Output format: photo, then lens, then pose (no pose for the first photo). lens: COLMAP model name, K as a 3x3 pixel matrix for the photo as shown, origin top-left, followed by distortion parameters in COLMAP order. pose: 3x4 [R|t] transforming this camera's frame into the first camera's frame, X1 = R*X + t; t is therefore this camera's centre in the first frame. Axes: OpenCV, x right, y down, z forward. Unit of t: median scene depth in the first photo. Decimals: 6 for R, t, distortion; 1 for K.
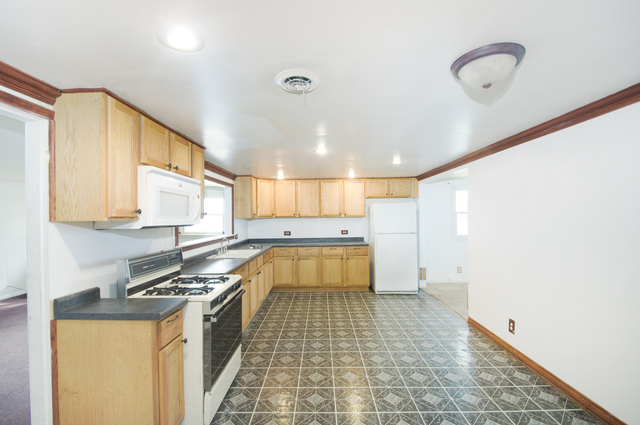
lens RADIAL K [[279.2, 0, 320.1], [0, 279.2, 214.8], [0, 0, 1]] dist [-0.001008, 0.000101]
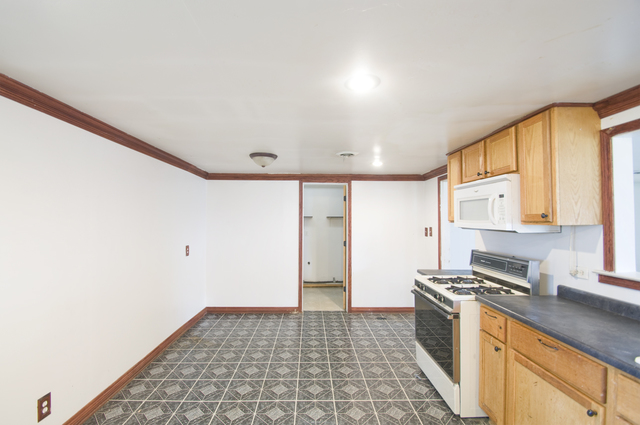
lens RADIAL K [[279.2, 0, 320.8], [0, 279.2, 214.1], [0, 0, 1]] dist [-0.001008, 0.000101]
pose [[-0.998859, 0.009698, -0.046765, 0.131332], [0.011018, 0.999546, -0.028045, 0.005267], [0.046471, -0.028528, -0.998512, 1.931295]]
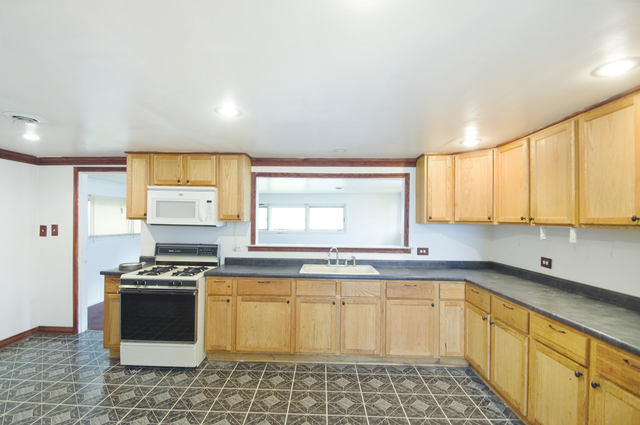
lens RADIAL K [[279.2, 0, 320.2], [0, 279.2, 215.6], [0, 0, 1]] dist [-0.001008, 0.000101]
pose [[-0.019388, 0.000712, -0.999812, 0.777626], [-0.004875, 0.999988, 0.000807, -0.009822], [0.999800, 0.004890, -0.019385, 1.612195]]
